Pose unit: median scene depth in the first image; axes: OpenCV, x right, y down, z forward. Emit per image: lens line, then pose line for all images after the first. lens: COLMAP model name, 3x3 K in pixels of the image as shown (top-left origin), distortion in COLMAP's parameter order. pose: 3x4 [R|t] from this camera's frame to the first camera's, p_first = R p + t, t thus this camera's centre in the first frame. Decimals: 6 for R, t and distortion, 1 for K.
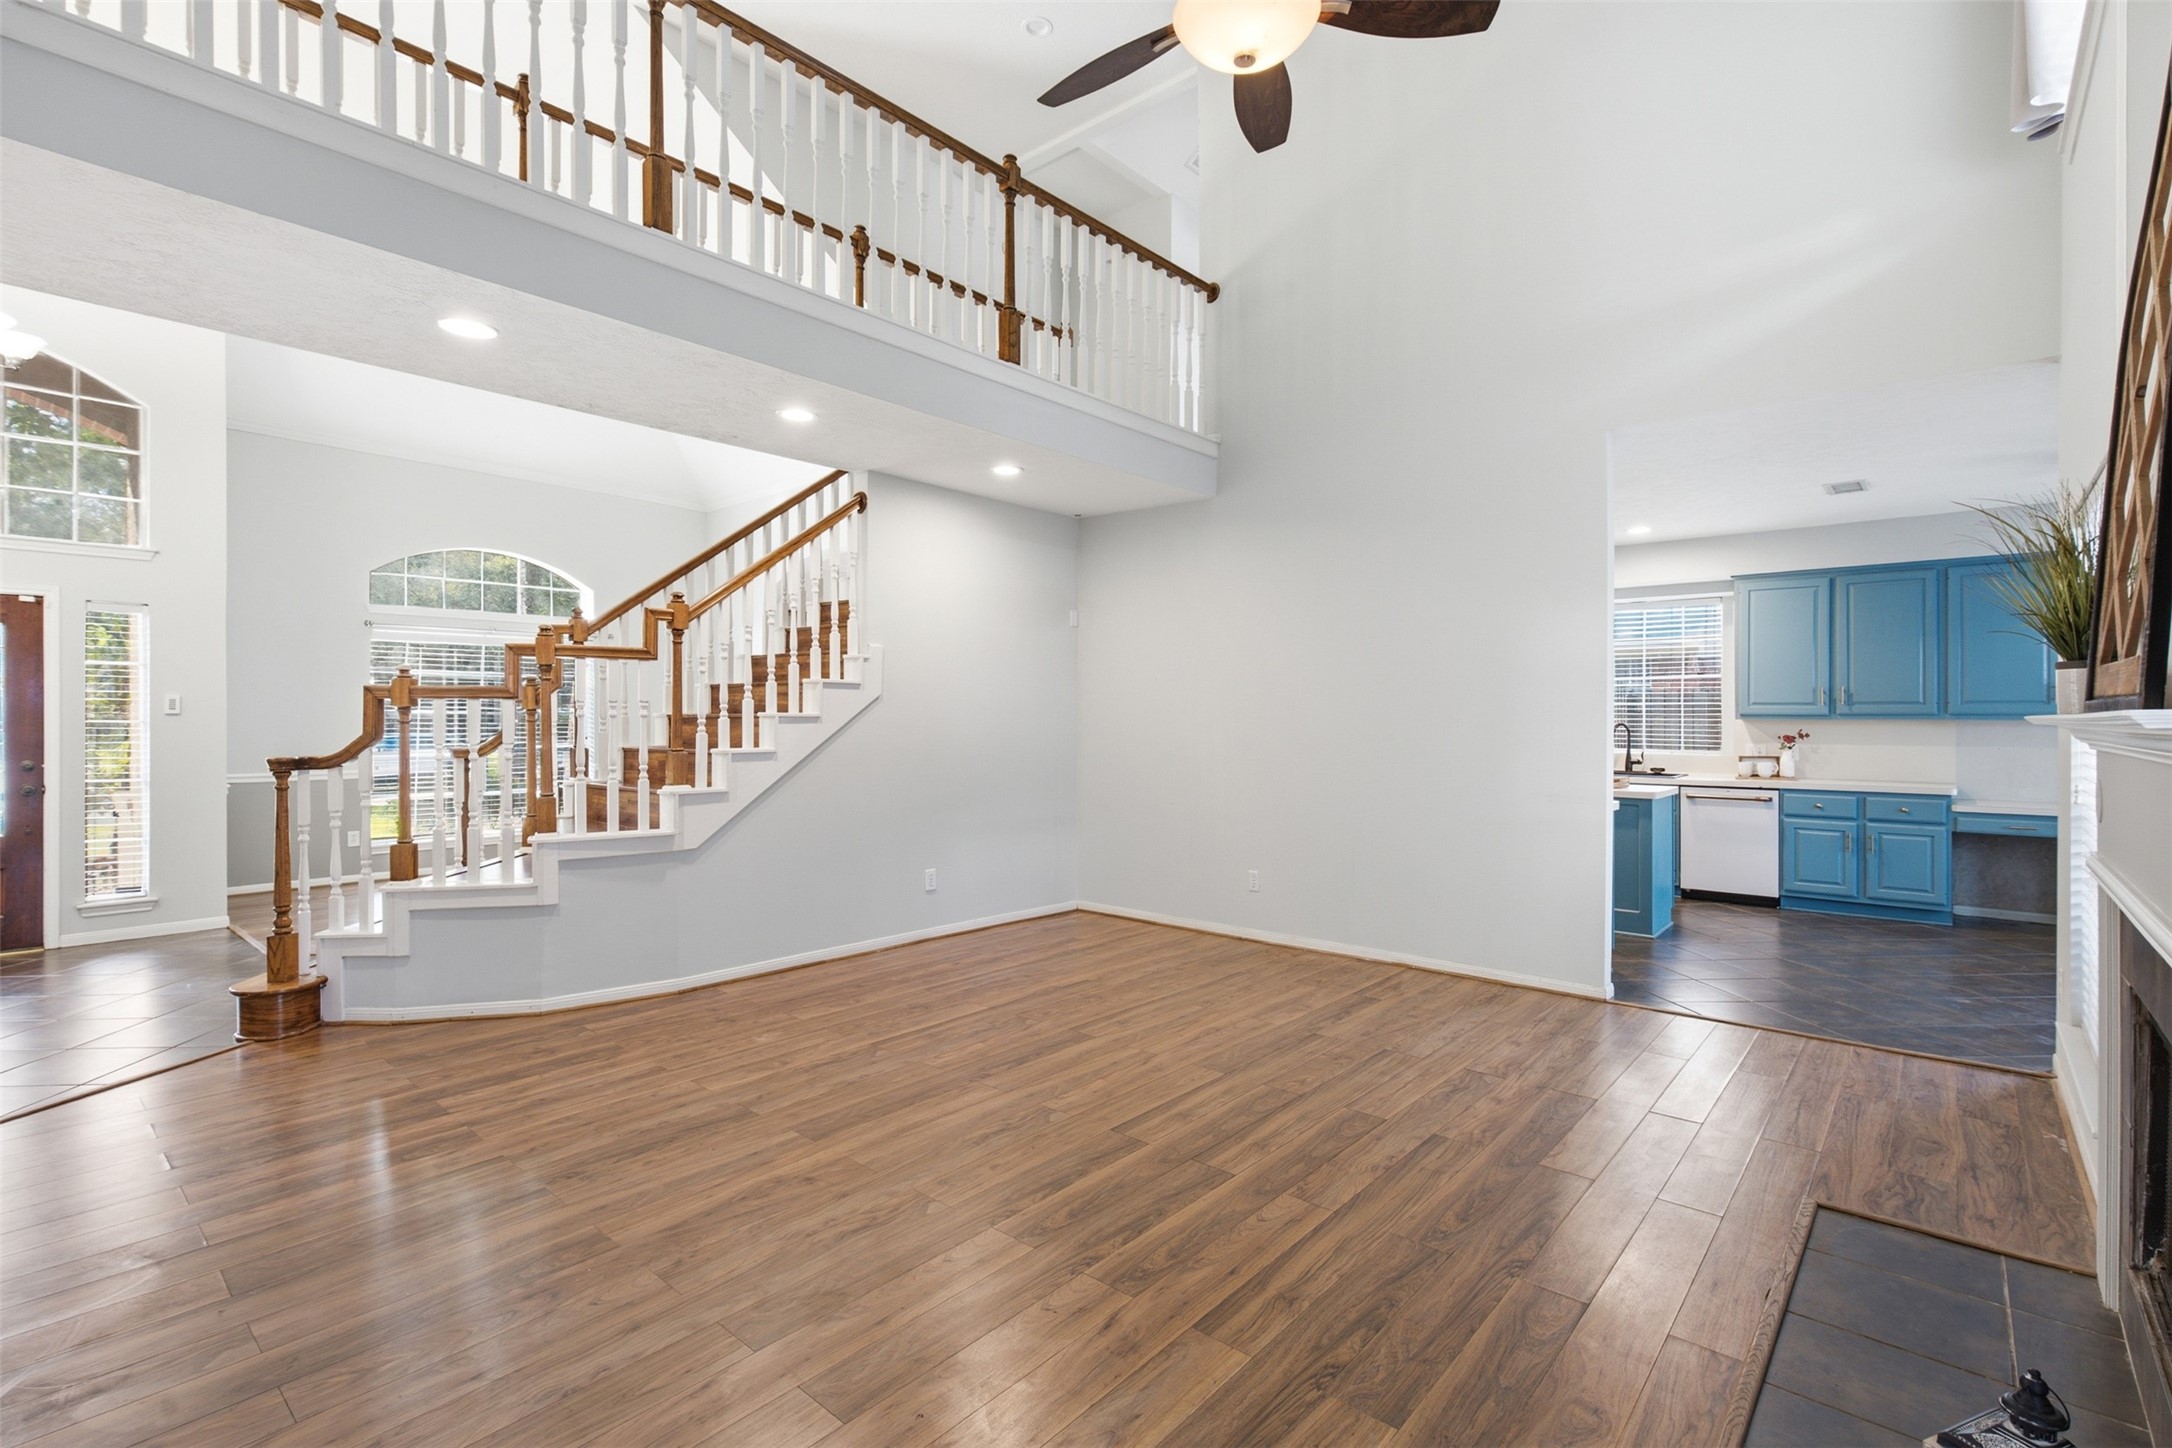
lens RADIAL K [[992.5, 0, 1054.6], [0, 992.5, 721.9], [0, 0, 1]] dist [-0.001237, -0.000245]
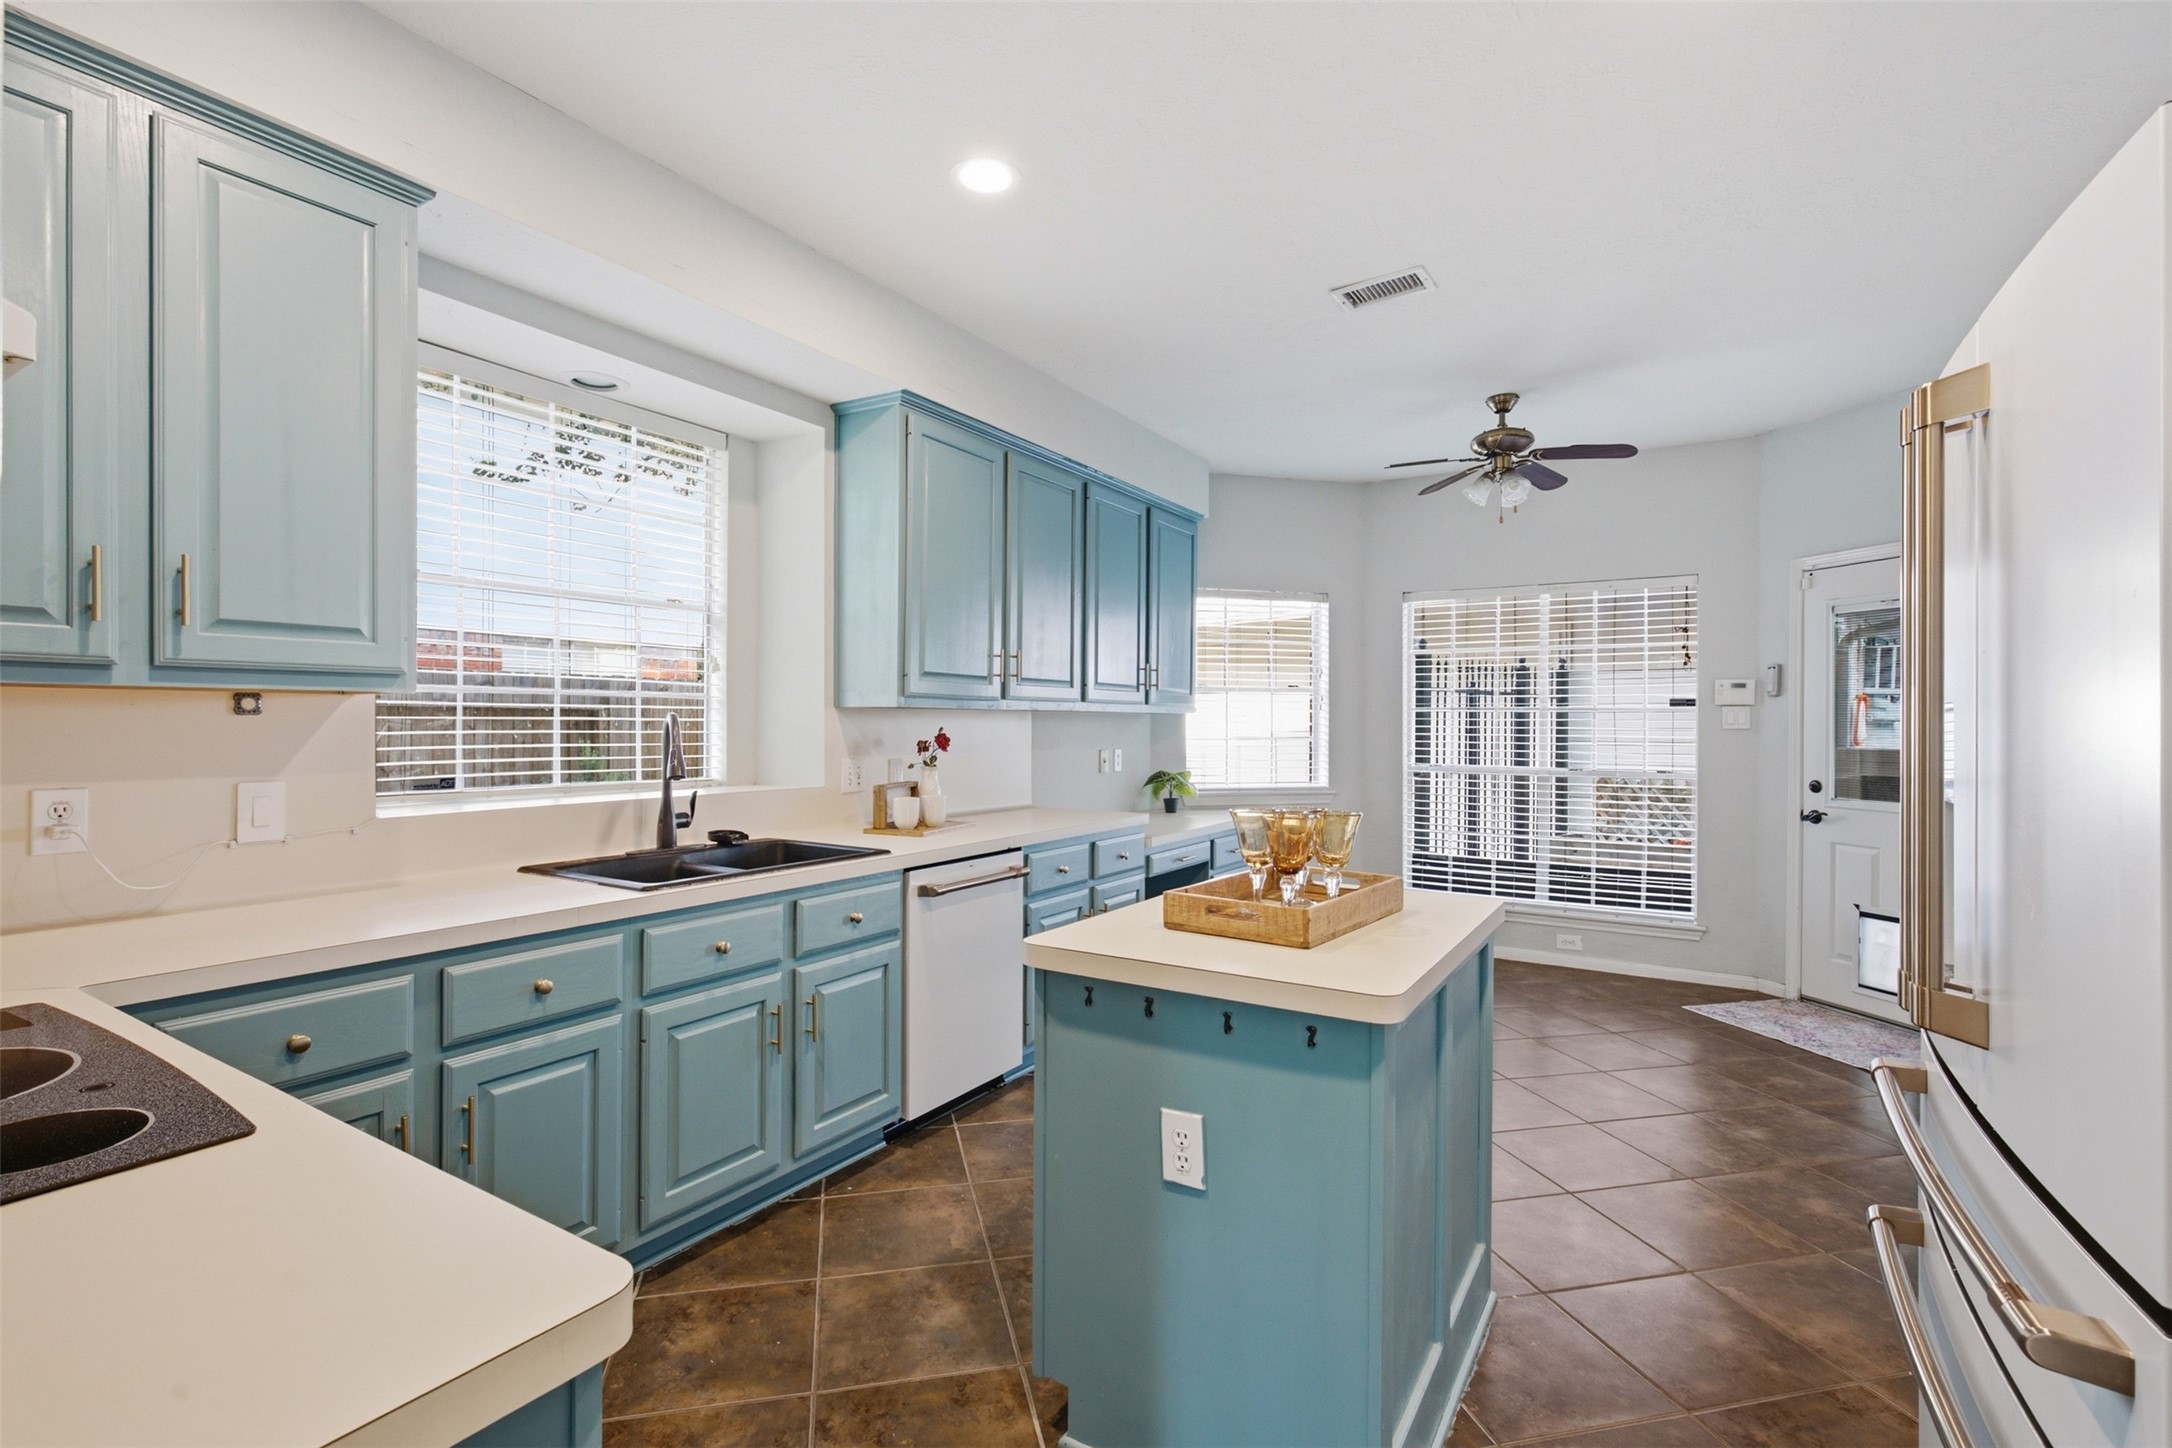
lens RADIAL K [[1010.6, 0, 1053.0], [0, 1010.6, 722.1], [0, 0, 1]] dist [-0.001134, 0.000174]
pose [[-0.155916, 0.004719, 0.987759, 0.233906], [-0.000062, 0.999989, -0.004787, 0.007740], [-0.987770, -0.000808, -0.155914, 1.067161]]
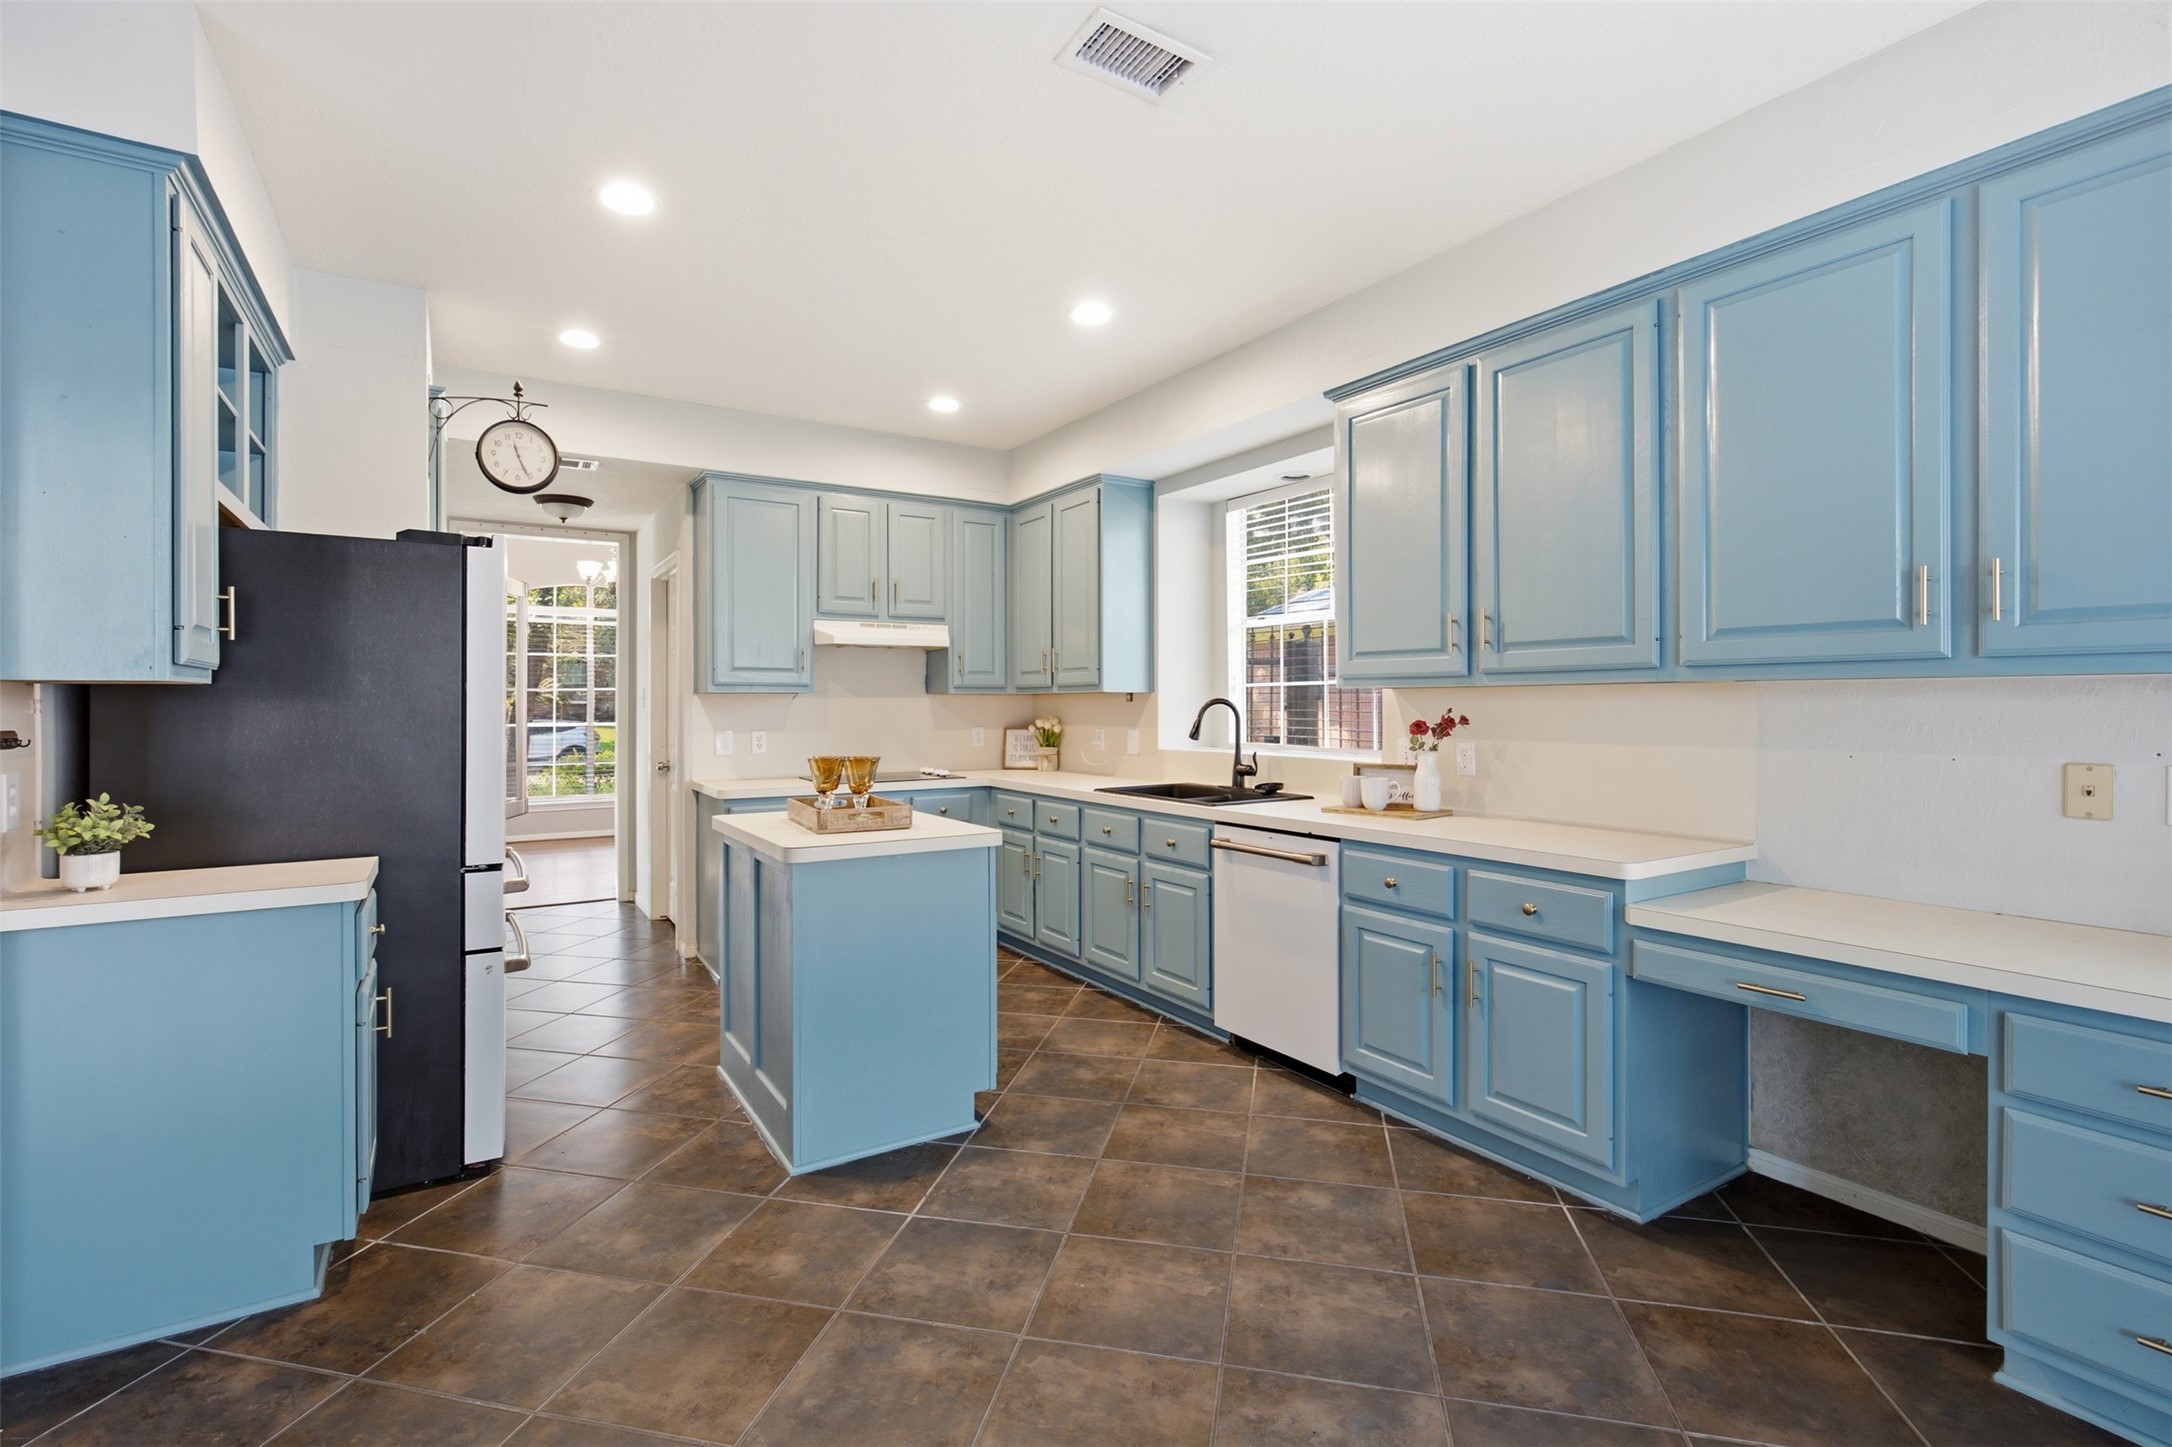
lens RADIAL K [[998.7, 0, 1079.8], [0, 998.7, 714.5], [0, 0, 1]] dist [-0.000153, 0.000067]
pose [[0.958268, 0.002889, -0.285858, 0.753811], [-0.000644, 0.999968, 0.007947, 0.007401], [0.285872, -0.007431, 0.958239, 0.533461]]
